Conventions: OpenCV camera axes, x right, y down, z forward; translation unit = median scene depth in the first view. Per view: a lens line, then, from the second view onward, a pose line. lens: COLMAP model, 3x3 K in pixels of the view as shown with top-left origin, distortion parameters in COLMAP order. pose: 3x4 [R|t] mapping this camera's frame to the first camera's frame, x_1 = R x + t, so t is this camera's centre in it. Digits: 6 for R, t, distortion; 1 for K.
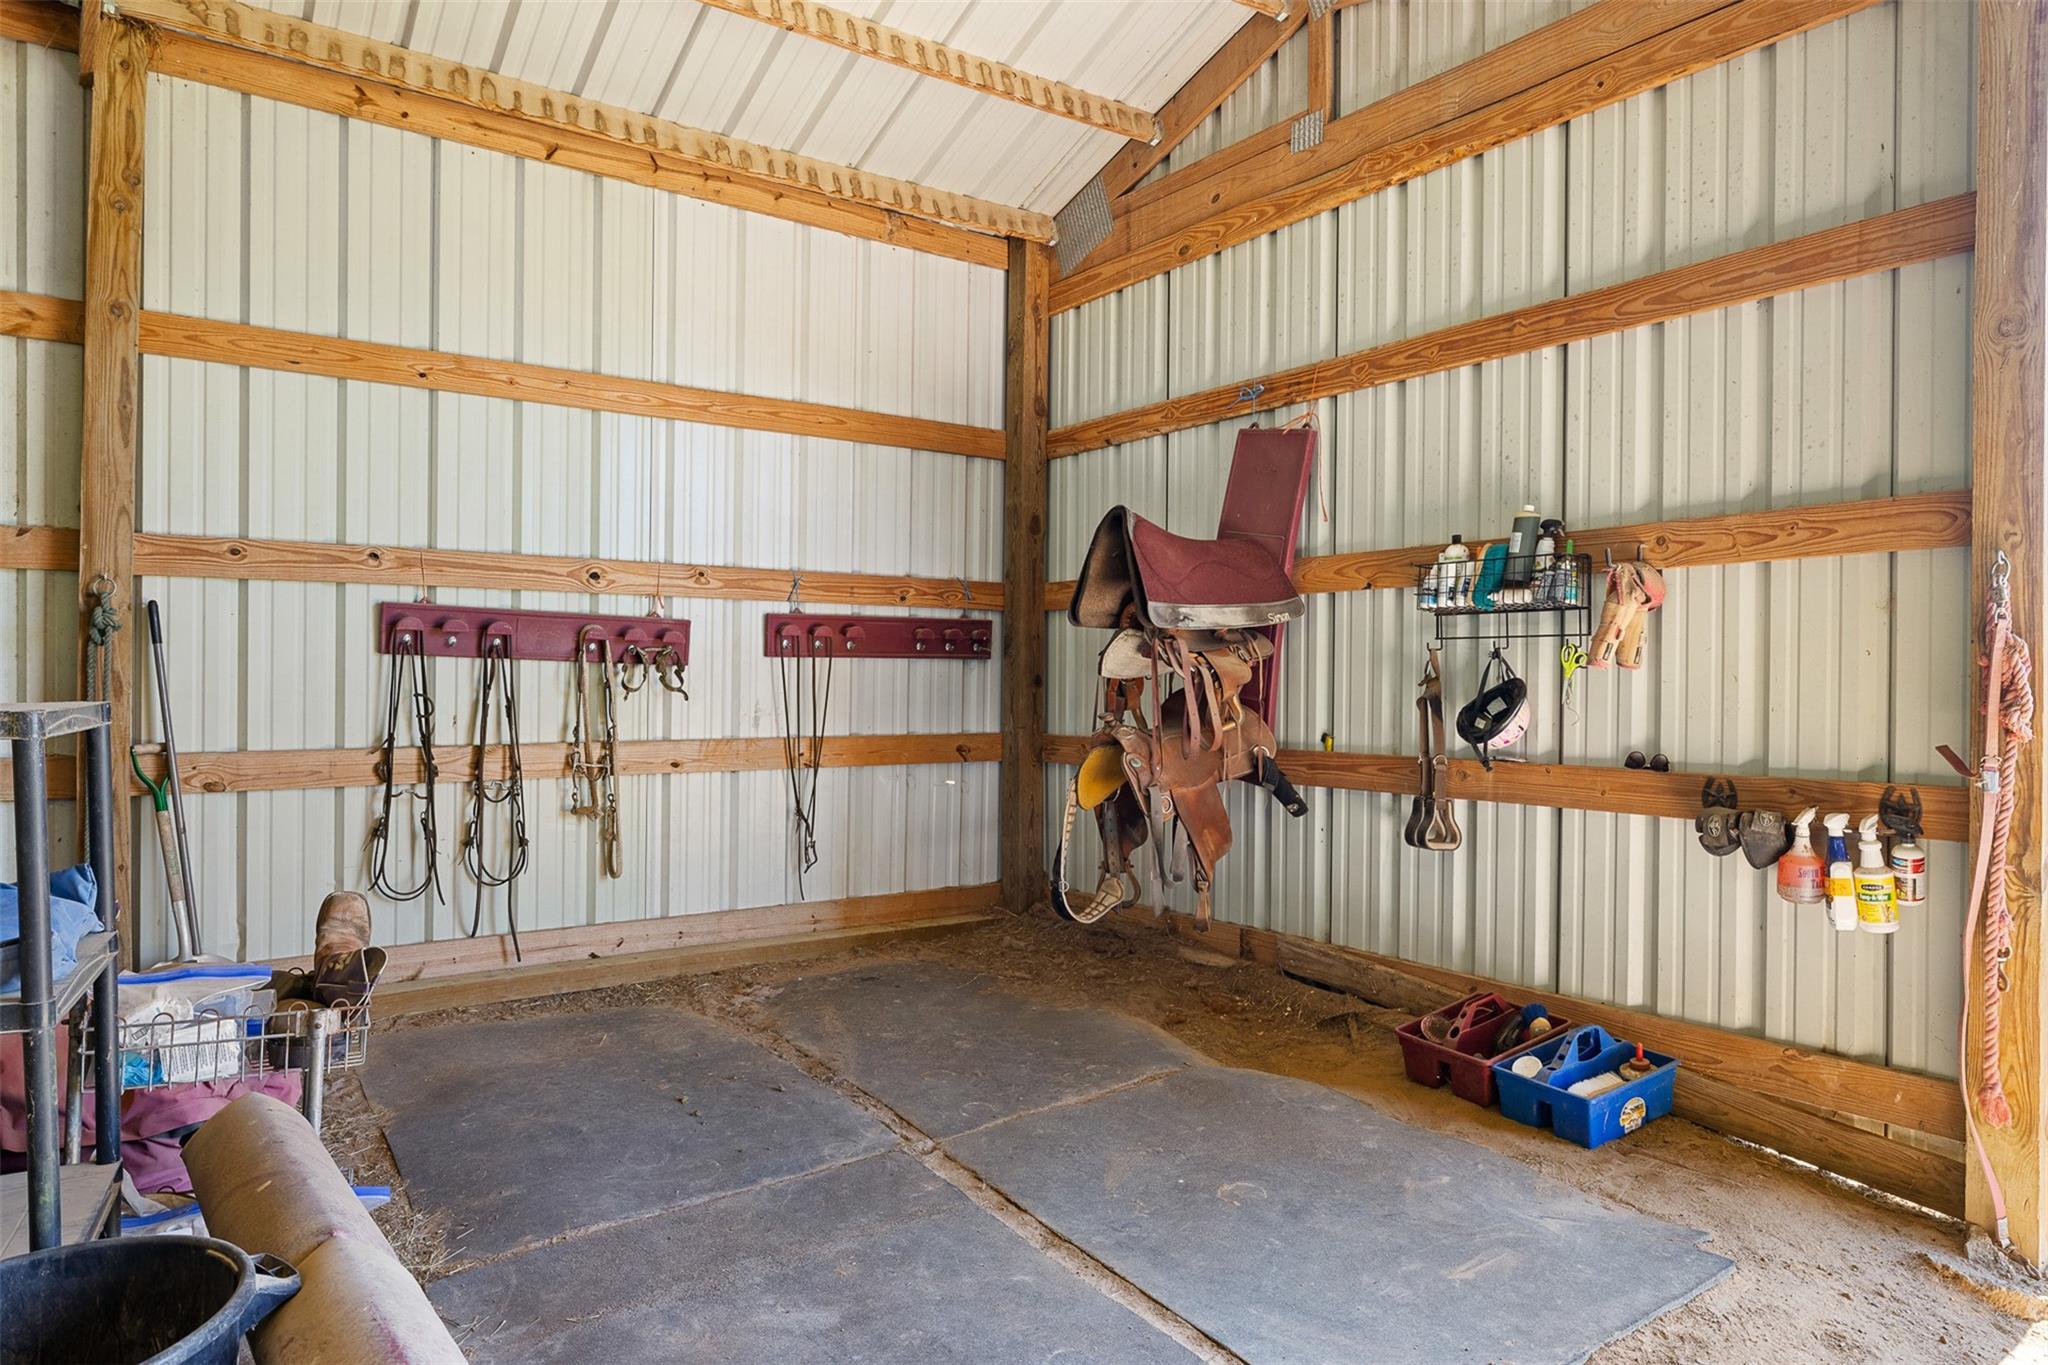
lens RADIAL K [[1252.0, 0, 1012.8], [0, 1252.0, 694.1], [0, 0, 1]] dist [0.003765, -0.002782]
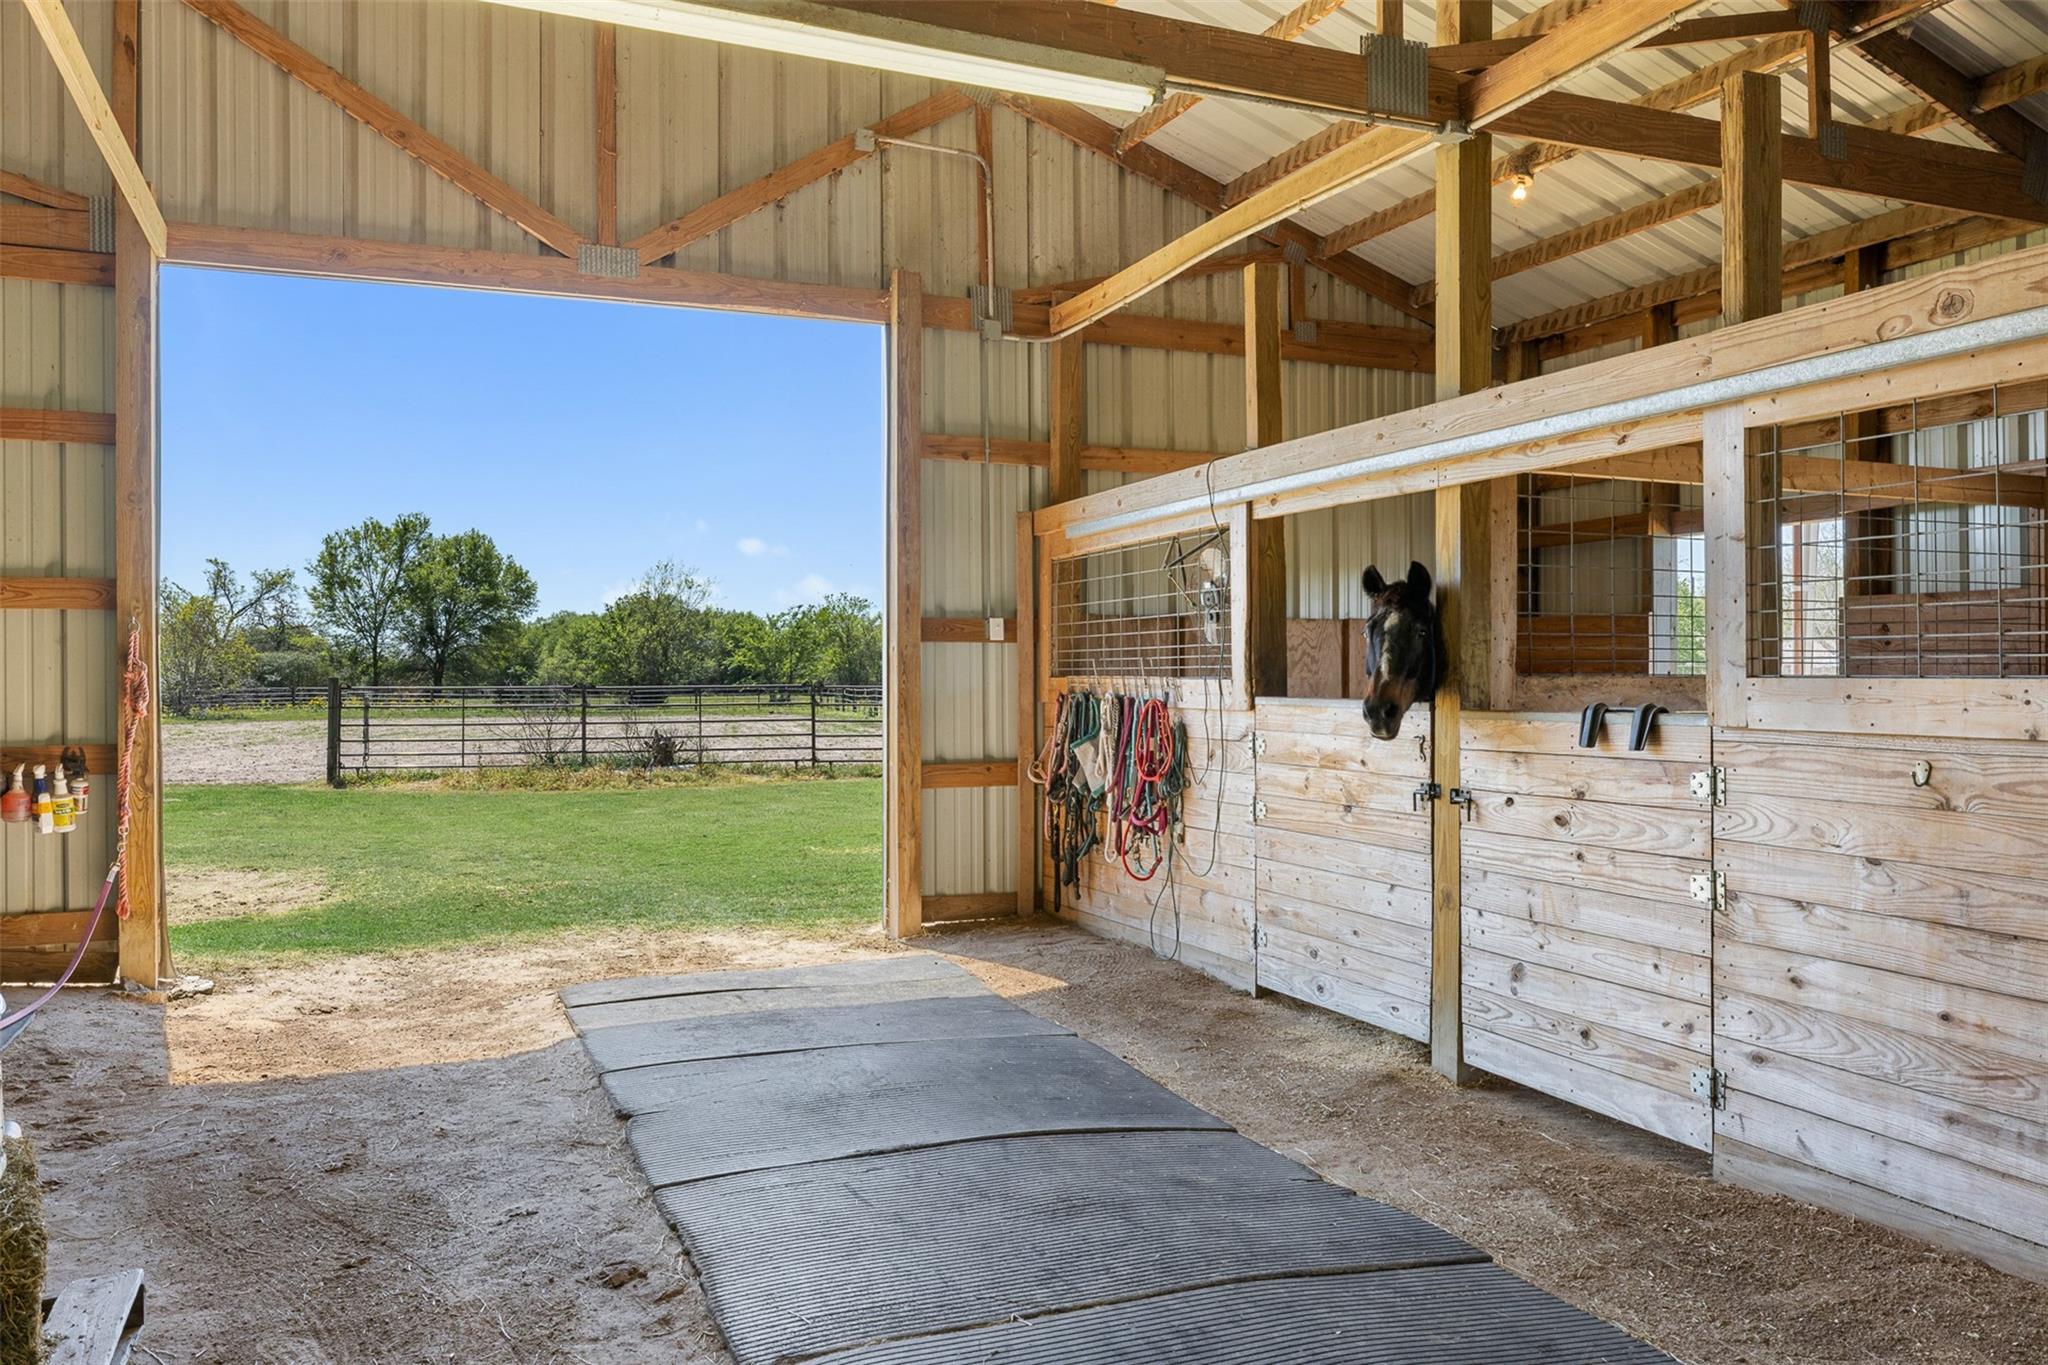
lens RADIAL K [[1509.1, 0, 1026.4], [0, 1509.1, 664.5], [0, 0, 1]] dist [-0.009341, 0.007253]
pose [[0.209276, -0.006044, 0.977838, -0.916012], [0.010617, 0.999936, 0.003908, -0.029135], [-0.977799, 0.009564, 0.209327, -0.630583]]
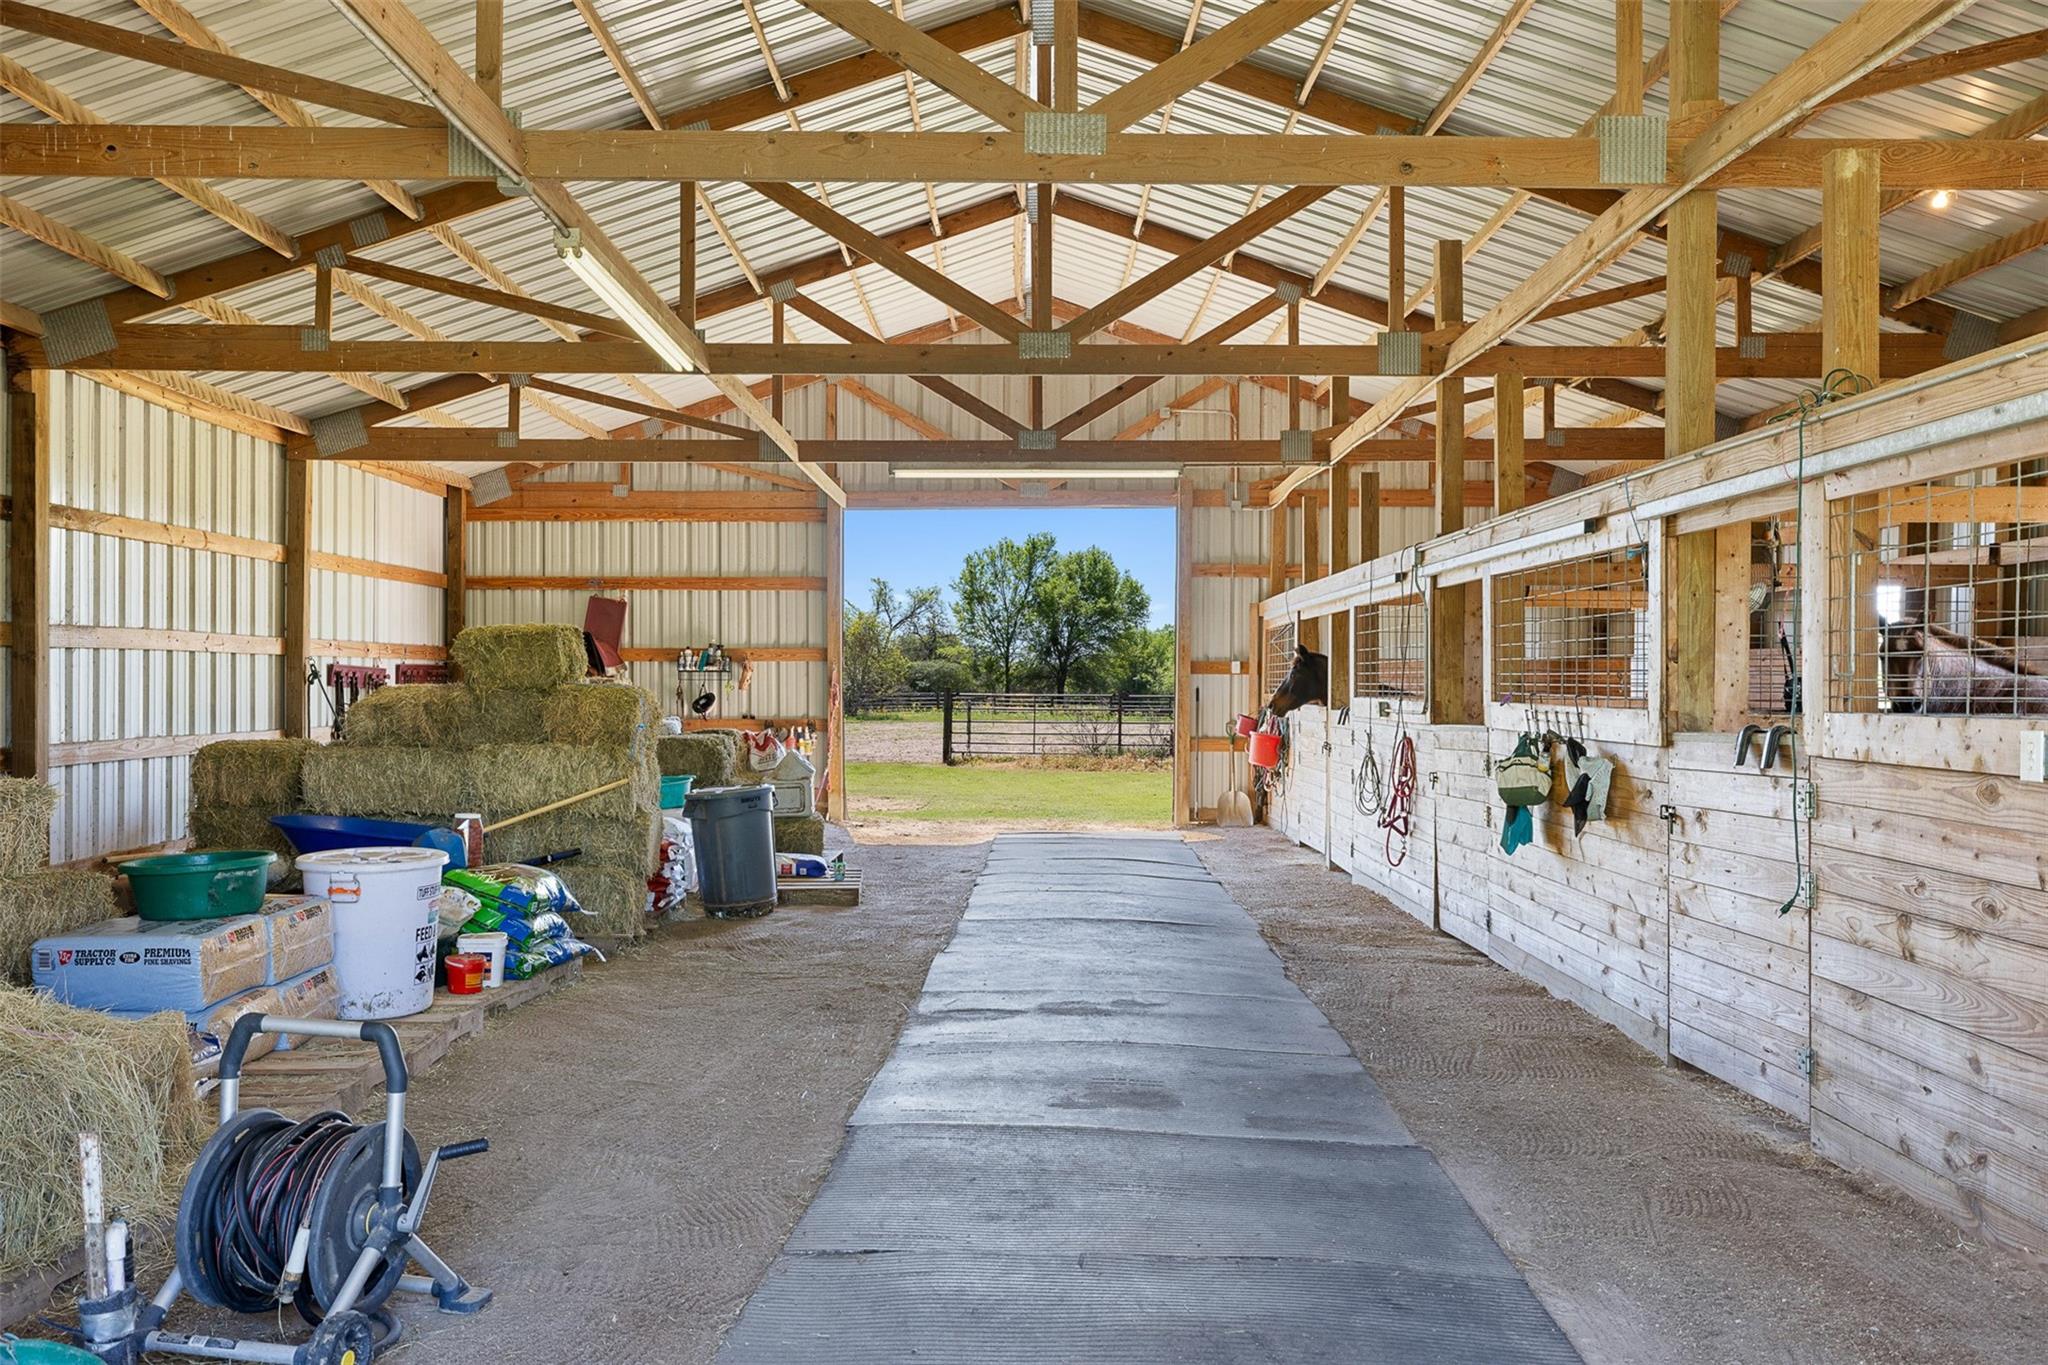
lens RADIAL K [[1655.2, 0, 1022.4], [0, 1655.2, 682.6], [0, 0, 1]] dist [-0.003613, 0.000118]
pose [[0.580558, -0.010267, 0.814154, -2.883986], [0.007807, 0.999945, 0.007042, -0.069723], [-0.814181, 0.002268, 0.580606, -2.364813]]
